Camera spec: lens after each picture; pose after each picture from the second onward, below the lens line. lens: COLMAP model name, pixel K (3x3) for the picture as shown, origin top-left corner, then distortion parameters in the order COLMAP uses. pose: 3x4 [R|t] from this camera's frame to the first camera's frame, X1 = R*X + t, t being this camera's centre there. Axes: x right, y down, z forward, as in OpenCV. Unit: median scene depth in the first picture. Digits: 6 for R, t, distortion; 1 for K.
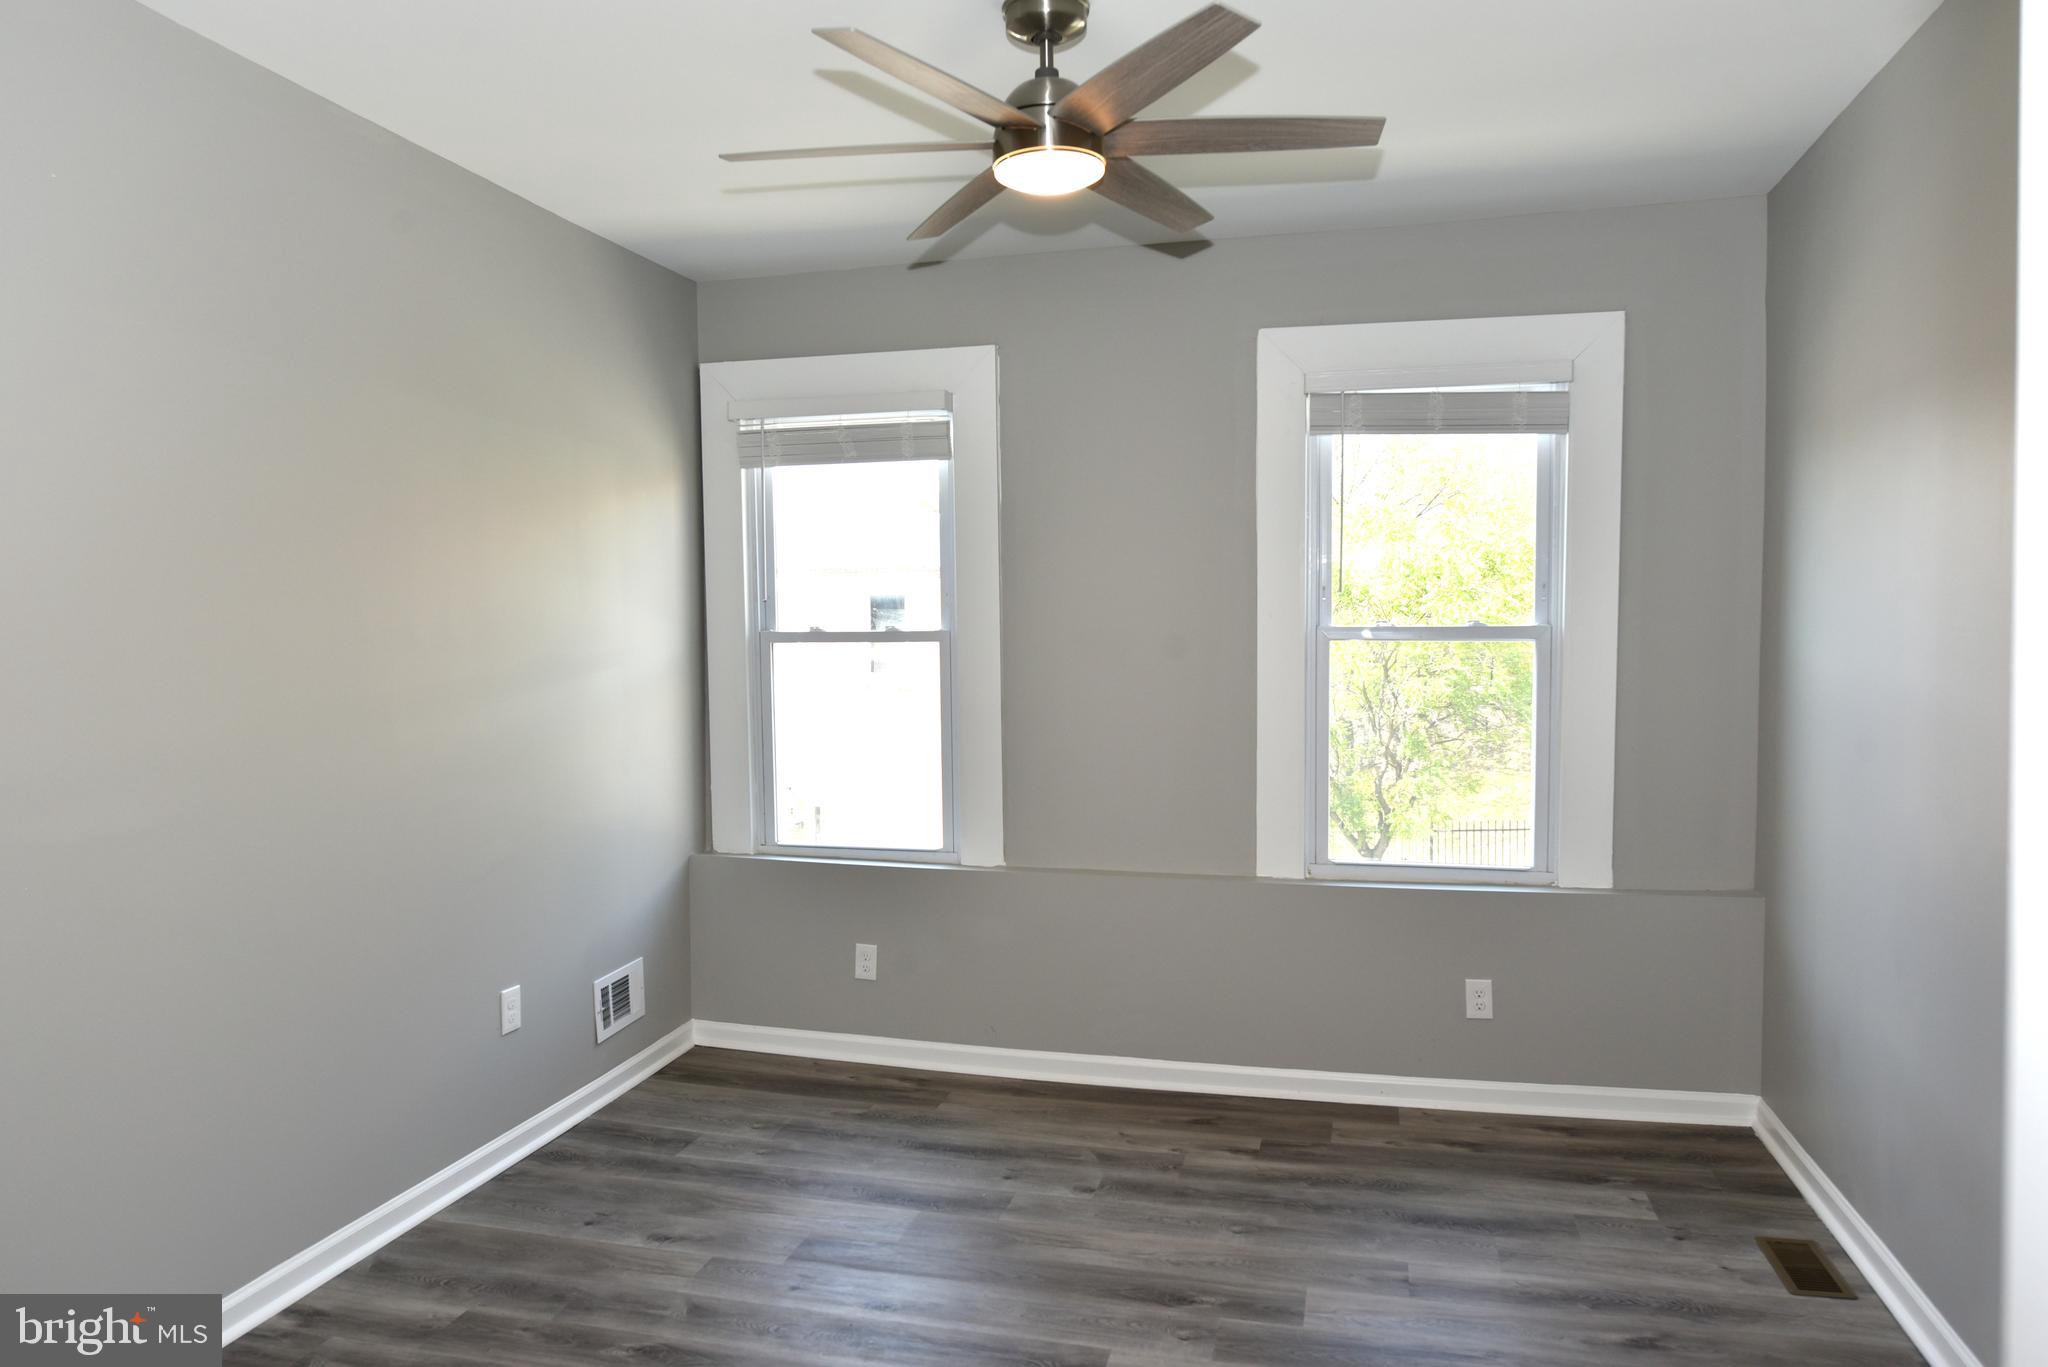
lens RADIAL K [[1342.0, 0, 1030.2], [0, 1342.0, 685.6], [0, 0, 1]] dist [-0.004455, 0.000954]
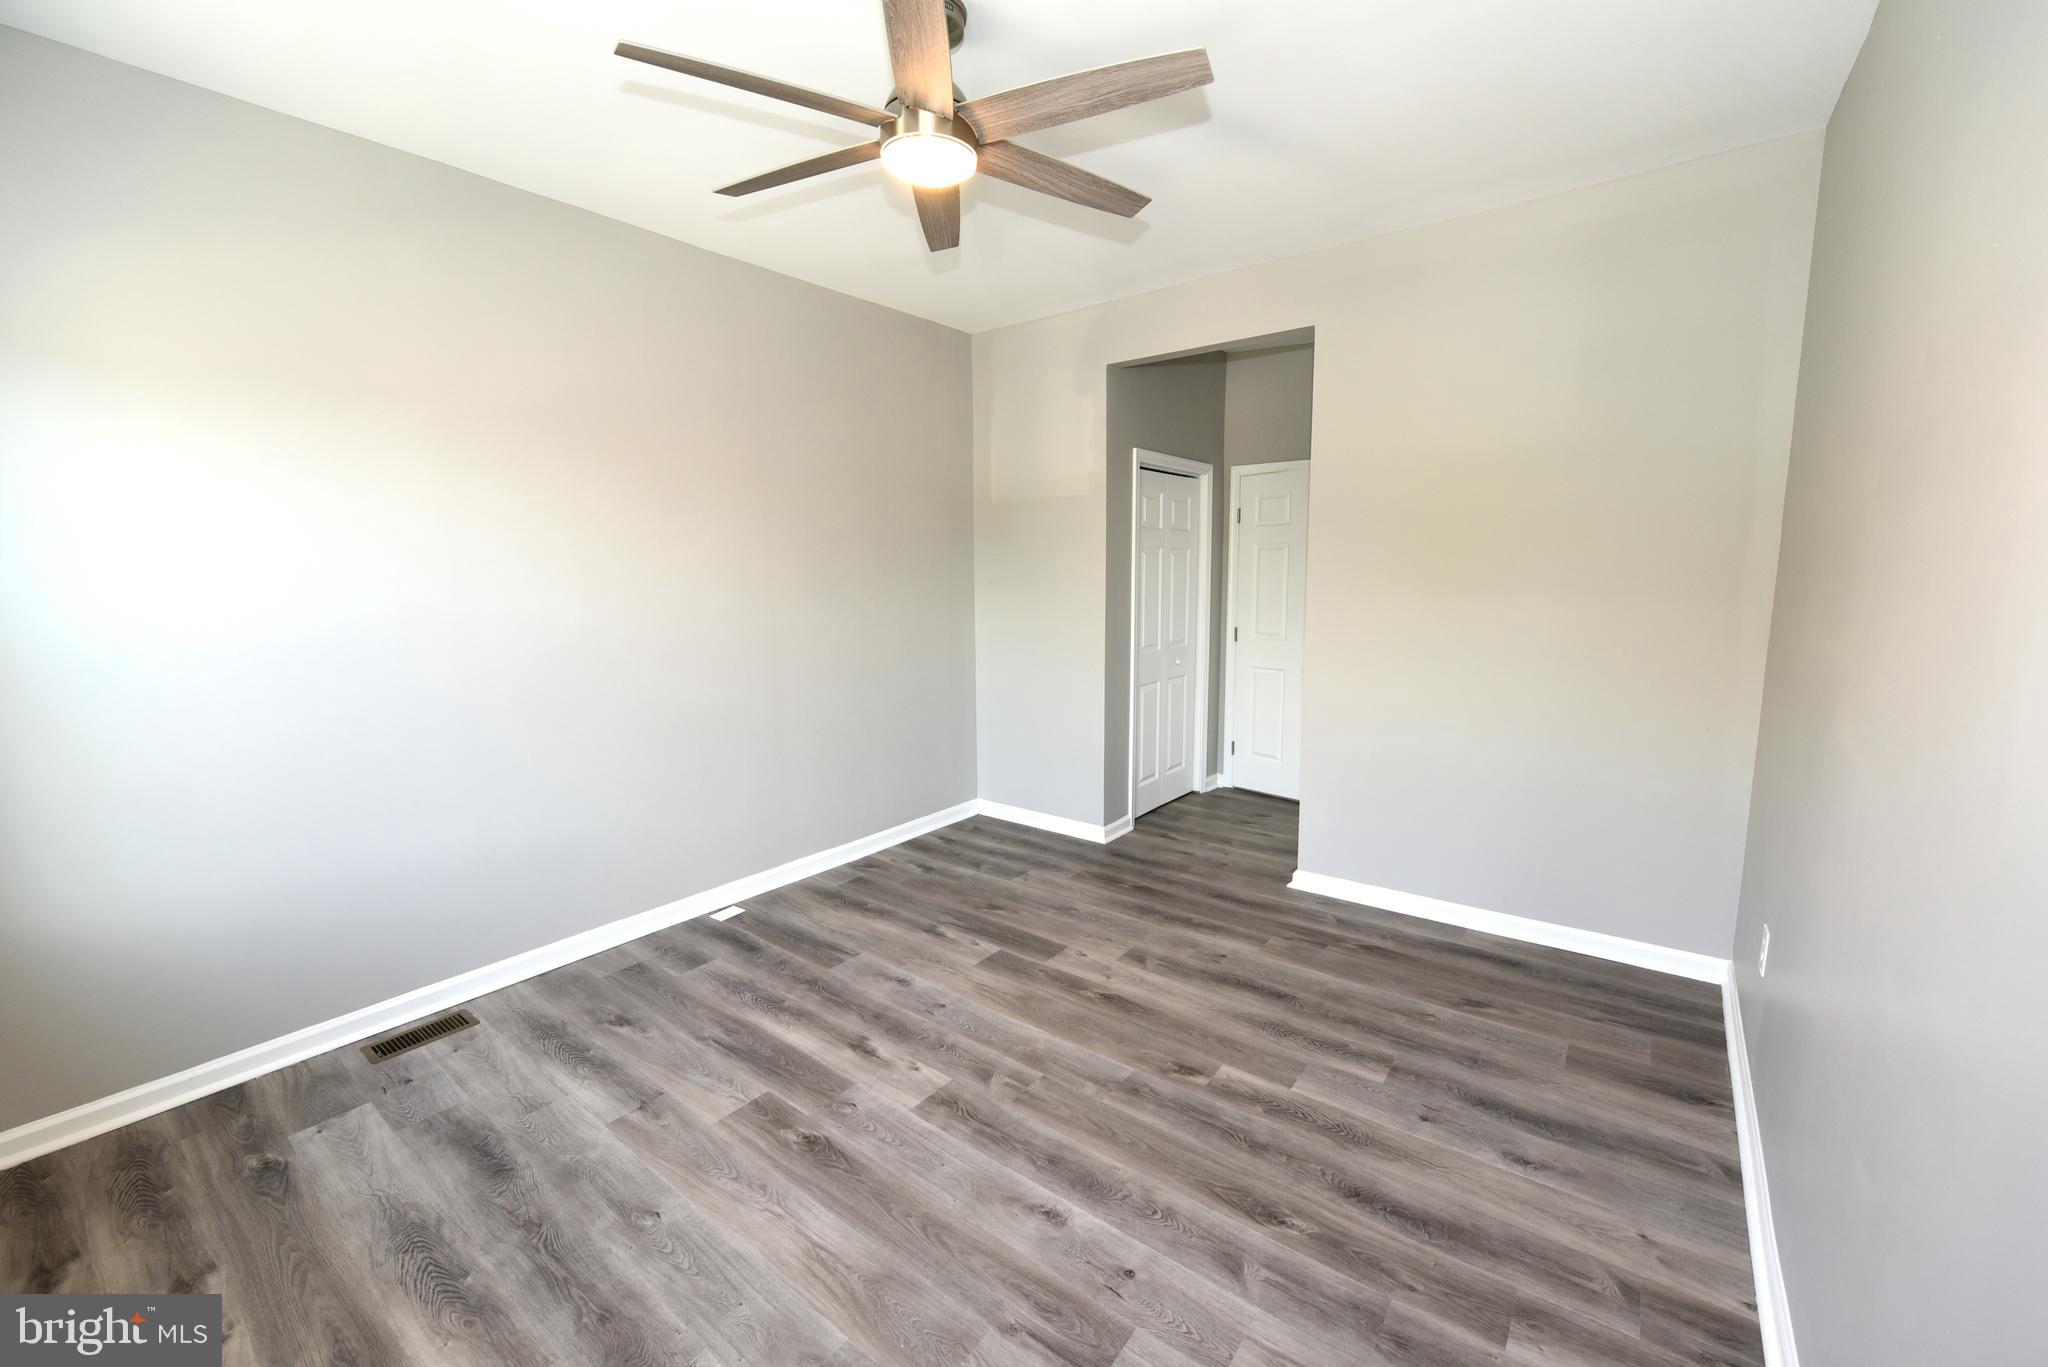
lens RADIAL K [[801.6, 0, 1037.4], [0, 801.6, 687.4], [0, 0, 1]] dist [-0.008353, -0.000886]
pose [[-0.919375, -0.042993, 0.391025, -0.265818], [0.033641, 0.981776, 0.187042, -0.042690], [-0.391941, 0.185116, -0.901174, 1.220276]]
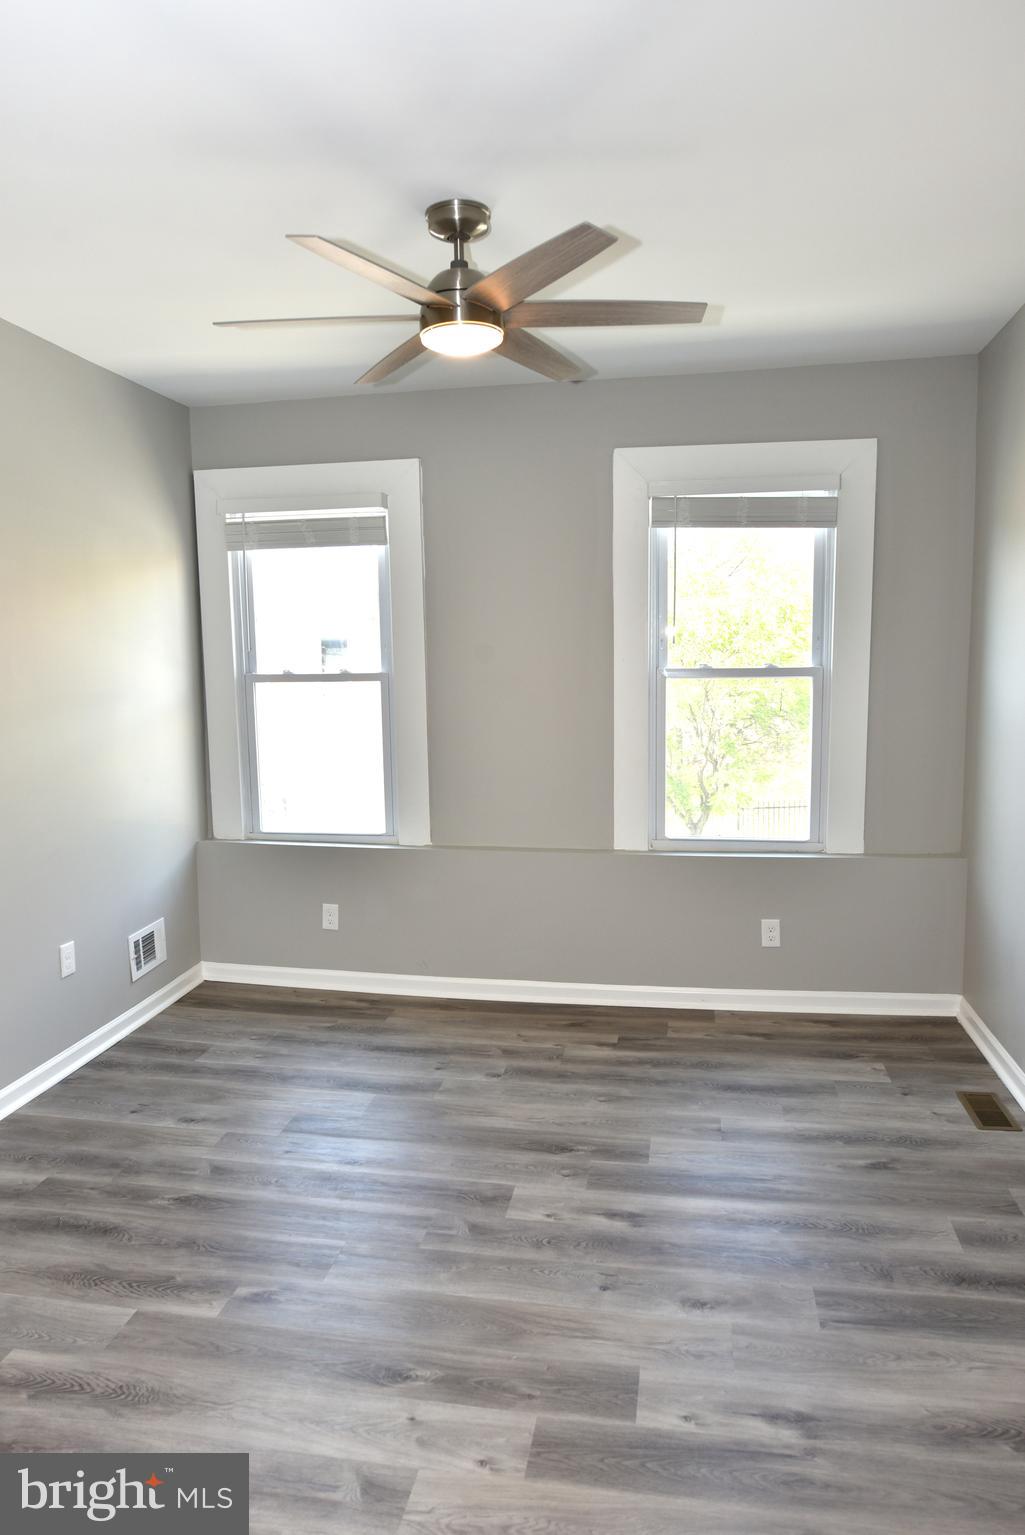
lens RADIAL K [[1005.9, 0, 510.8], [0, 1005.9, 765.1], [0, 0, 1]] dist [-0.004455, 0.000954]
pose [[0.997656, -0.013852, 0.067005, -0.007481], [0.009684, 0.998020, 0.062141, -0.012551], [-0.067733, -0.061346, 0.995816, -0.027228]]
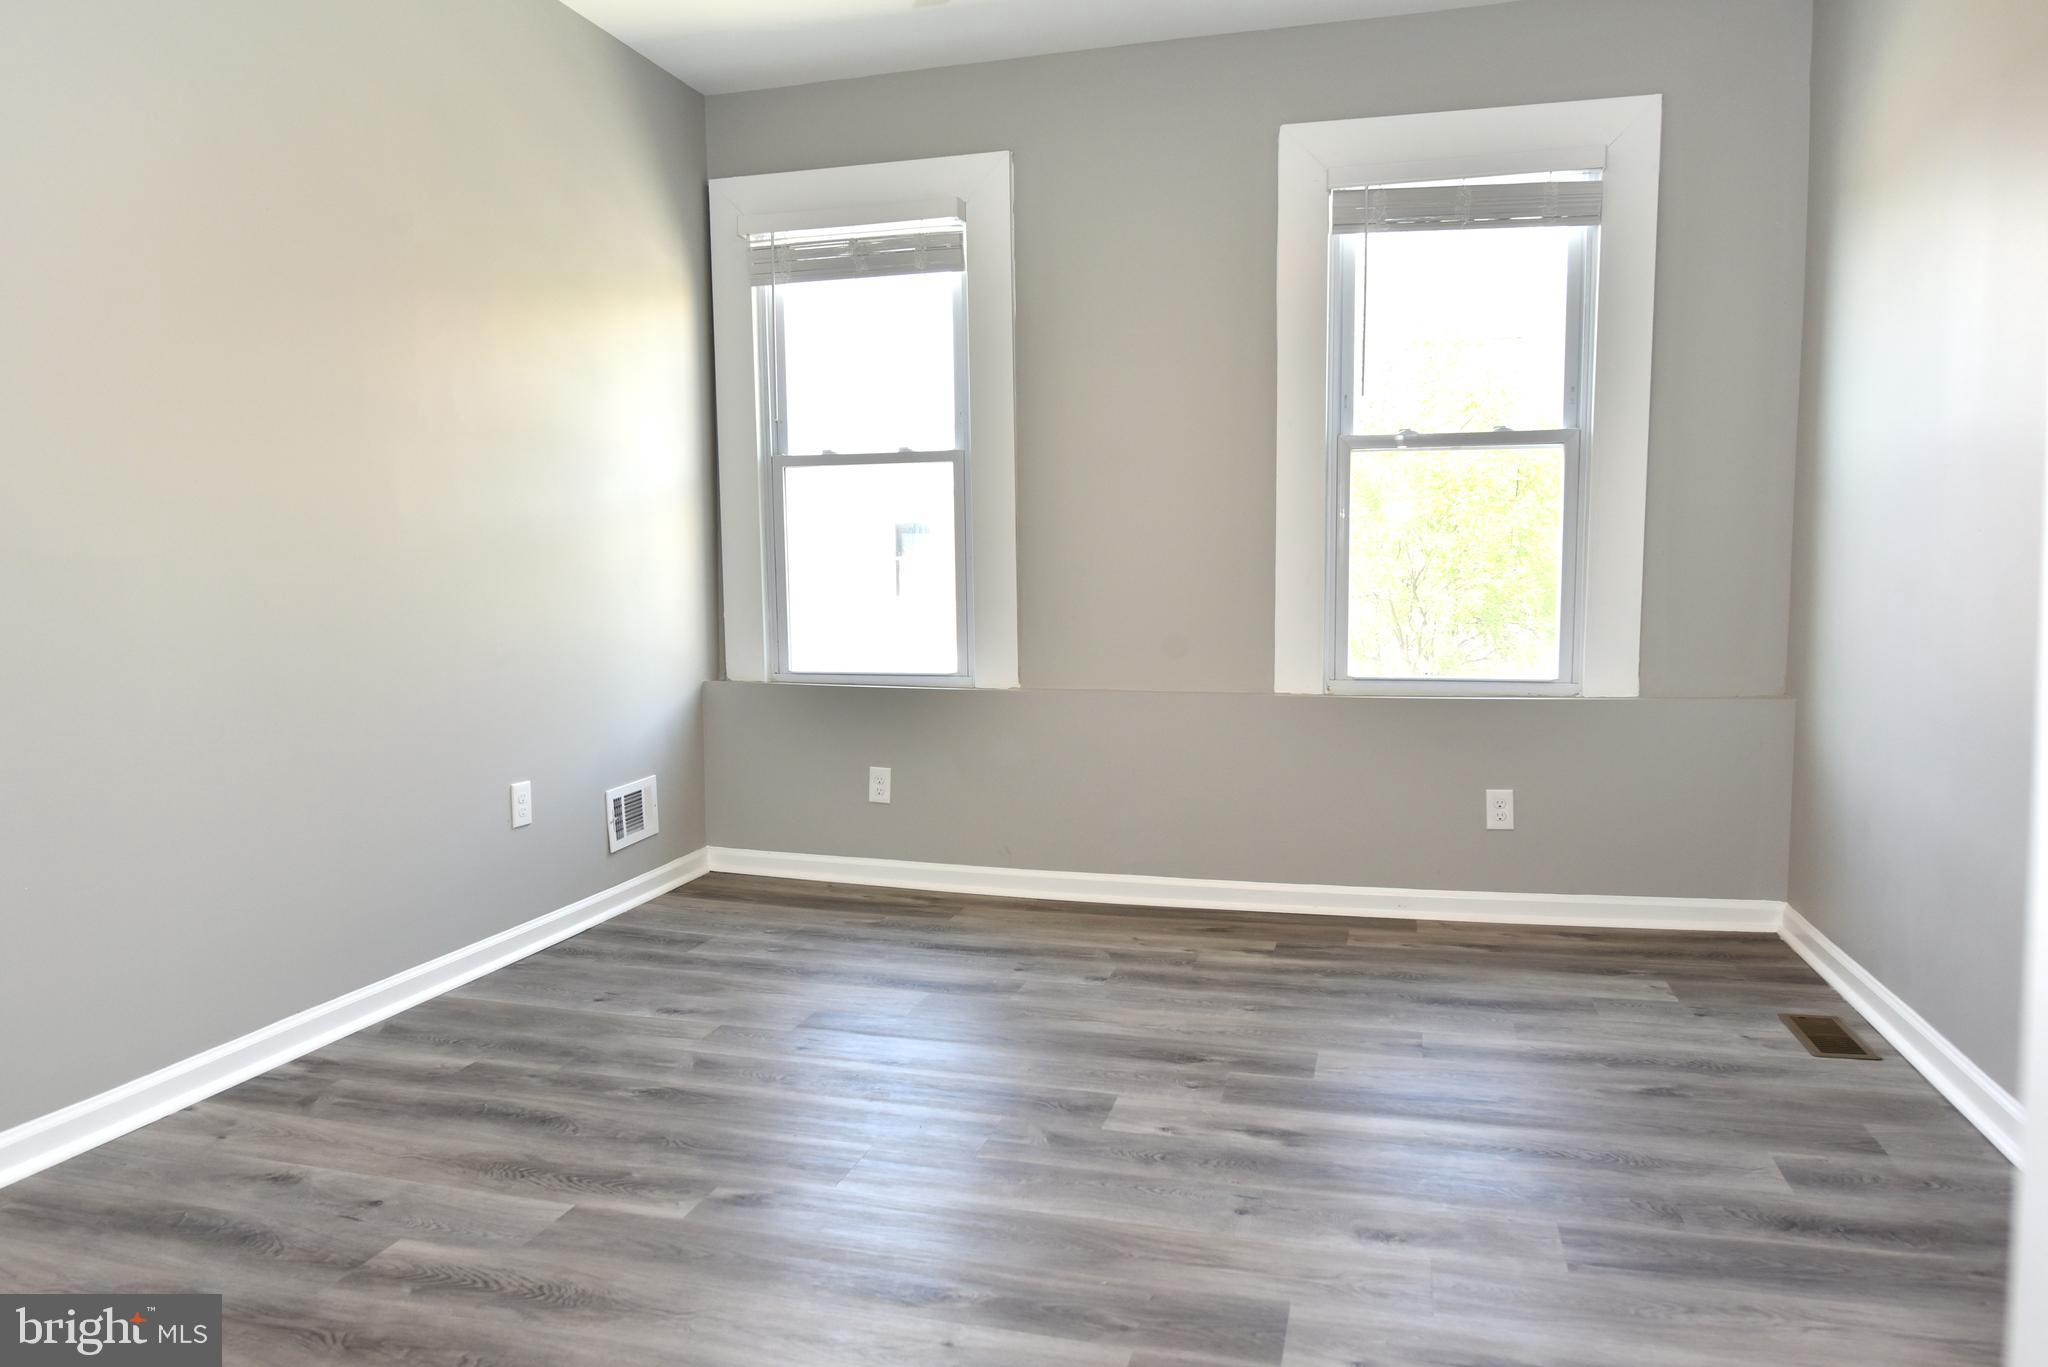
lens RADIAL K [[1342.0, 0, 1031.3], [0, 1342.0, 684.0], [0, 0, 1]] dist [-0.004455, 0.000954]
pose [[0.999805, 0.001217, -0.019720, 0.011684], [-0.000461, 0.999267, 0.038272, 0.119038], [0.019752, -0.038256, 0.999073, 0.015336]]
